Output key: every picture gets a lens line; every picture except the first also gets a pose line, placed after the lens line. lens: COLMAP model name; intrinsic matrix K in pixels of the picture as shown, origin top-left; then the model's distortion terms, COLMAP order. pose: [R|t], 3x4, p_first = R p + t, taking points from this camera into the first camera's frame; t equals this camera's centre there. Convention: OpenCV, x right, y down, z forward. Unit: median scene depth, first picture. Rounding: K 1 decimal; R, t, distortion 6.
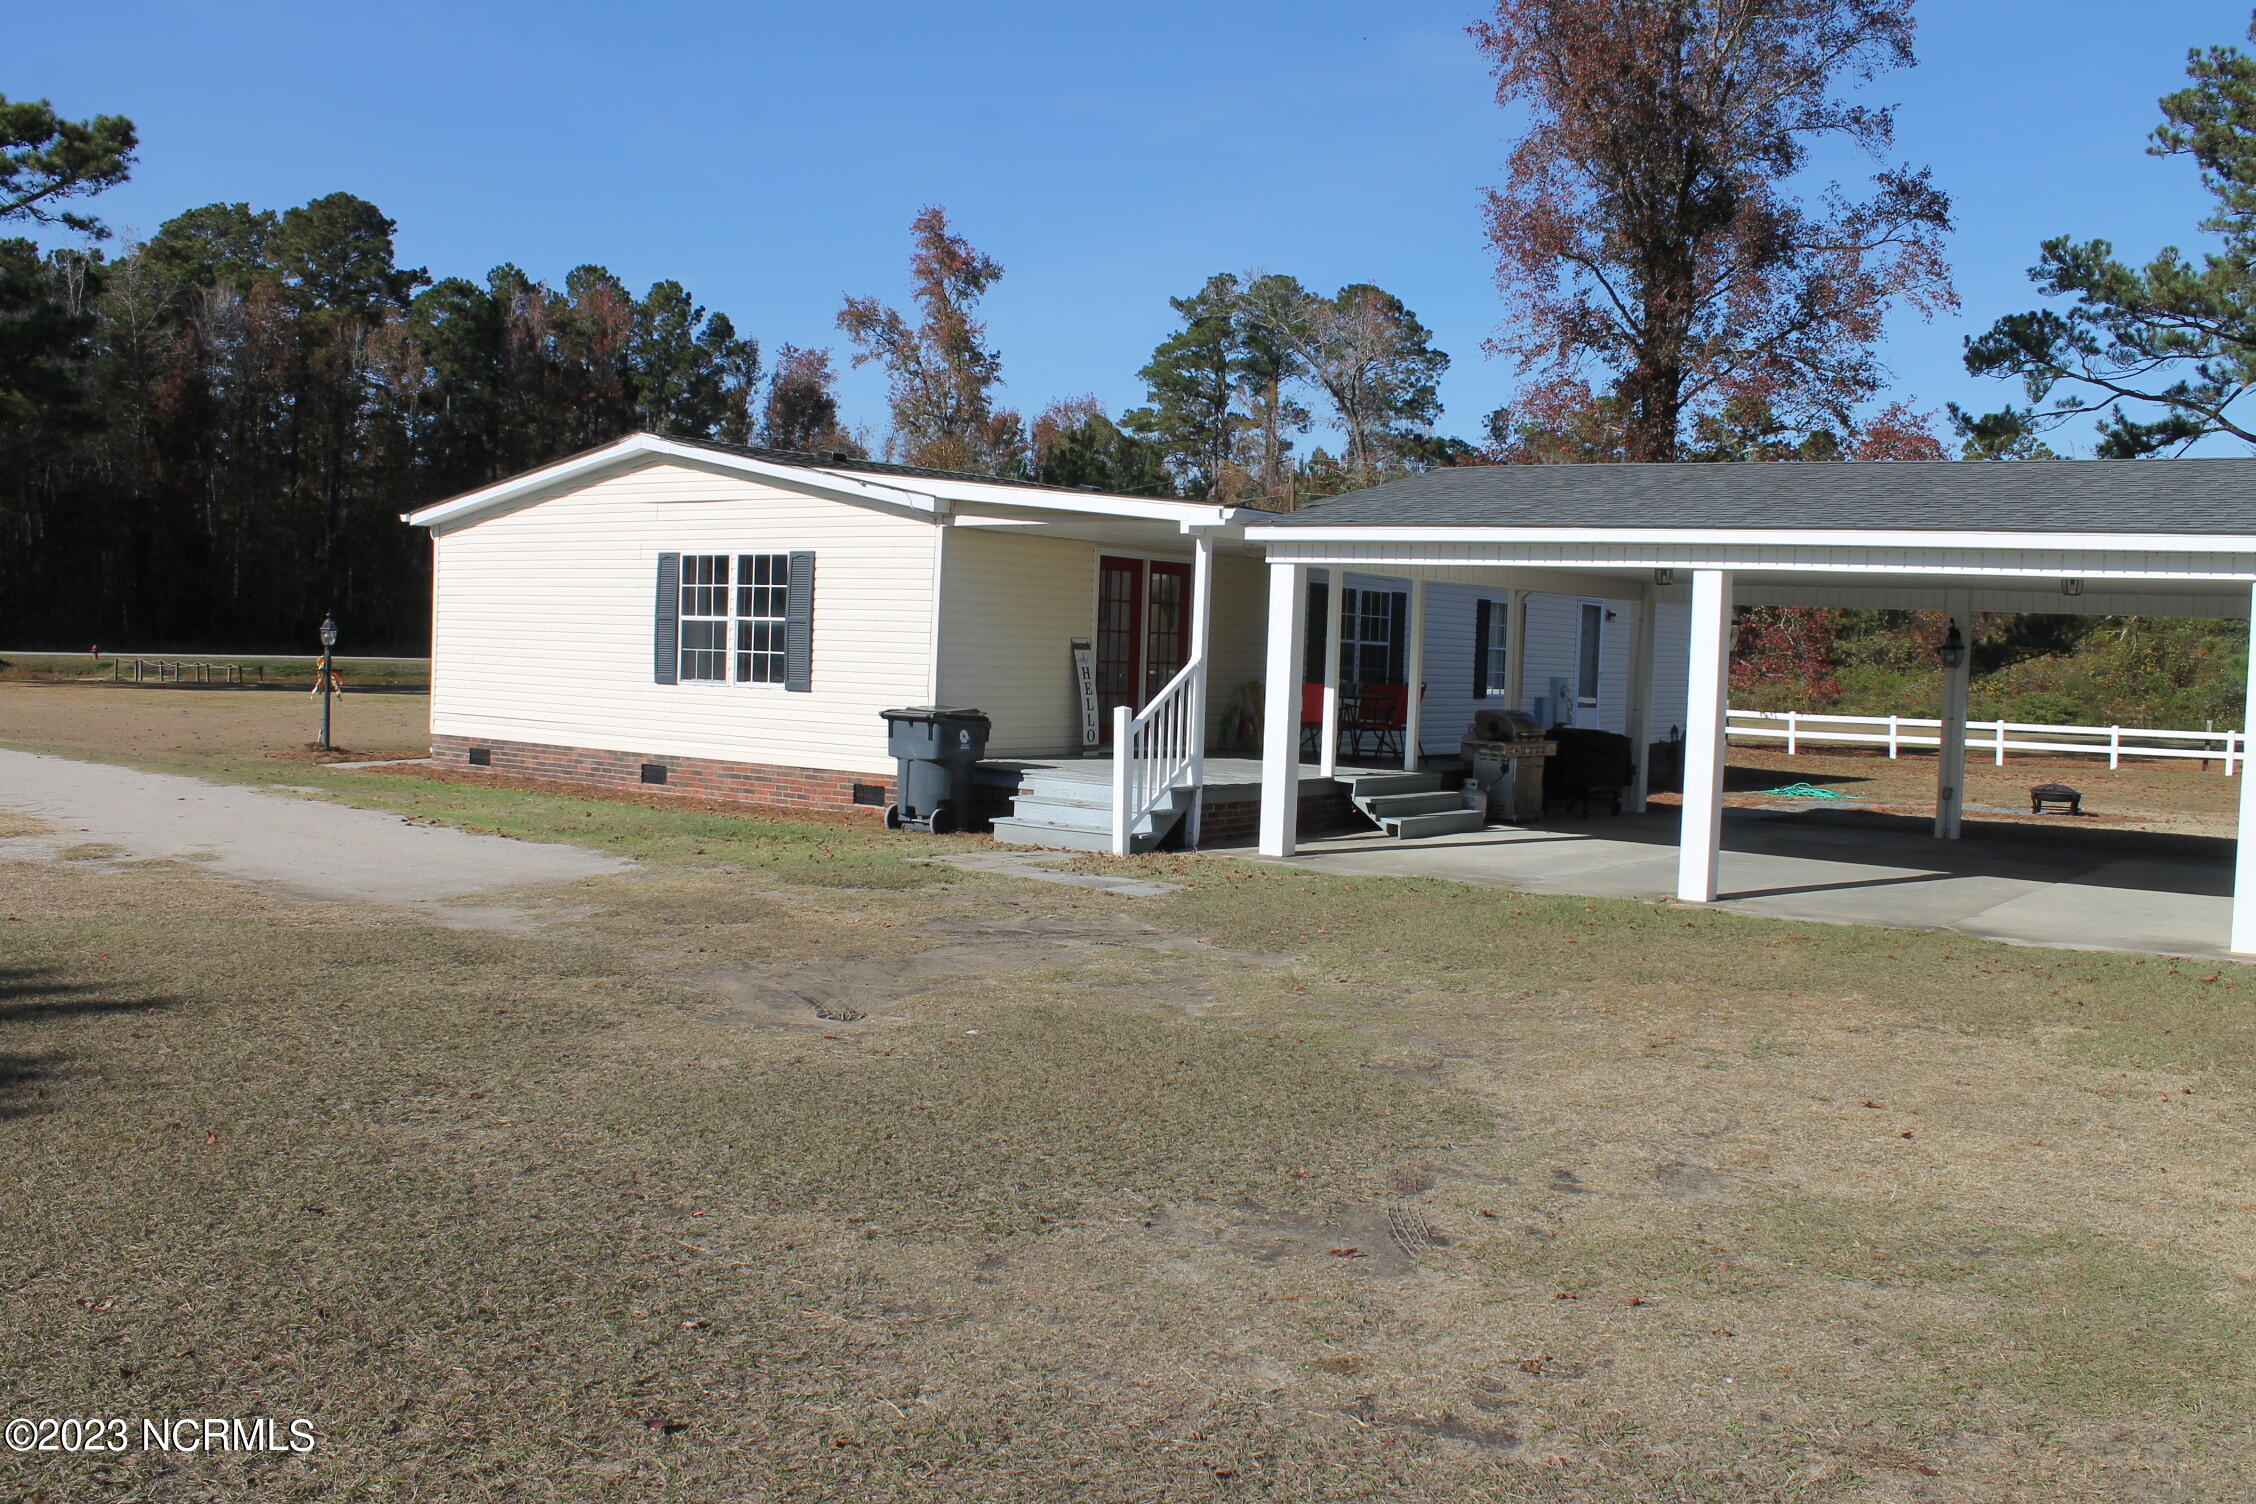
lens RADIAL K [[1956.1, 0, 1128.0], [0, 1956.1, 752.0], [0, 0, 1]] dist [-0.160100, 0.150266]
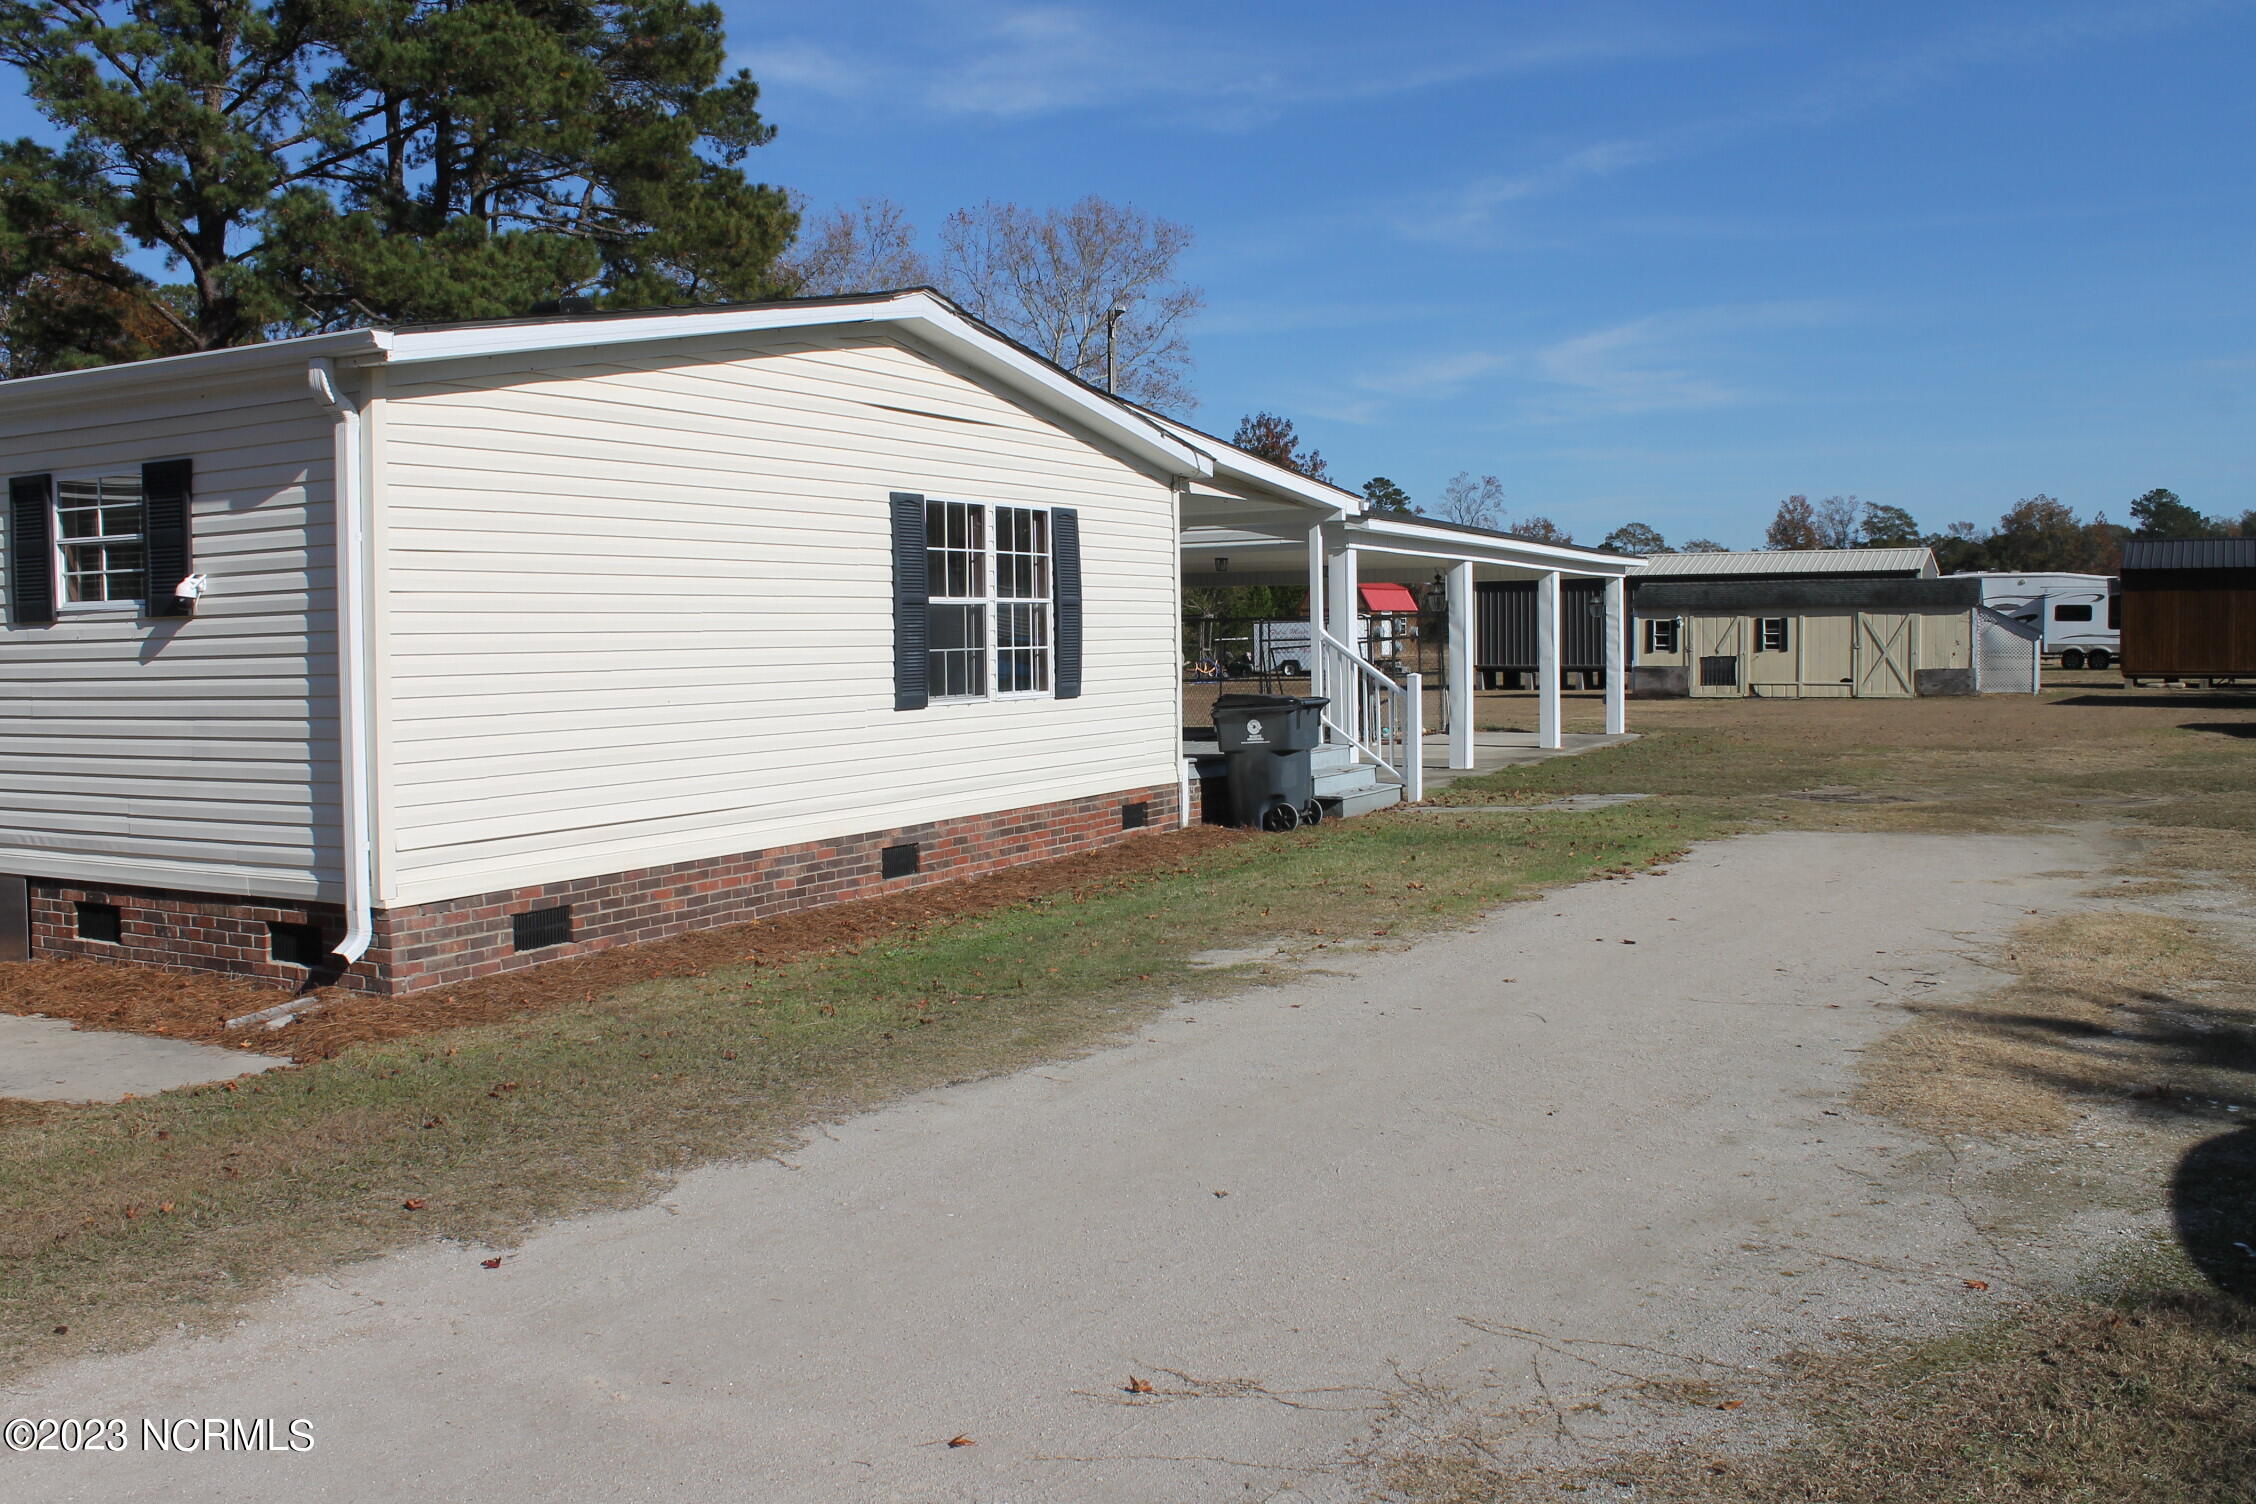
lens RADIAL K [[1921.7, 0, 1128.0], [0, 1921.7, 752.0], [0, 0, 1]] dist [-0.165712, 0.148182]
pose [[-0.118316, -0.095398, 0.988383, -0.869936], [0.061514, 0.992758, 0.103184, -0.082159], [-0.991069, 0.073008, -0.111590, 1.030751]]
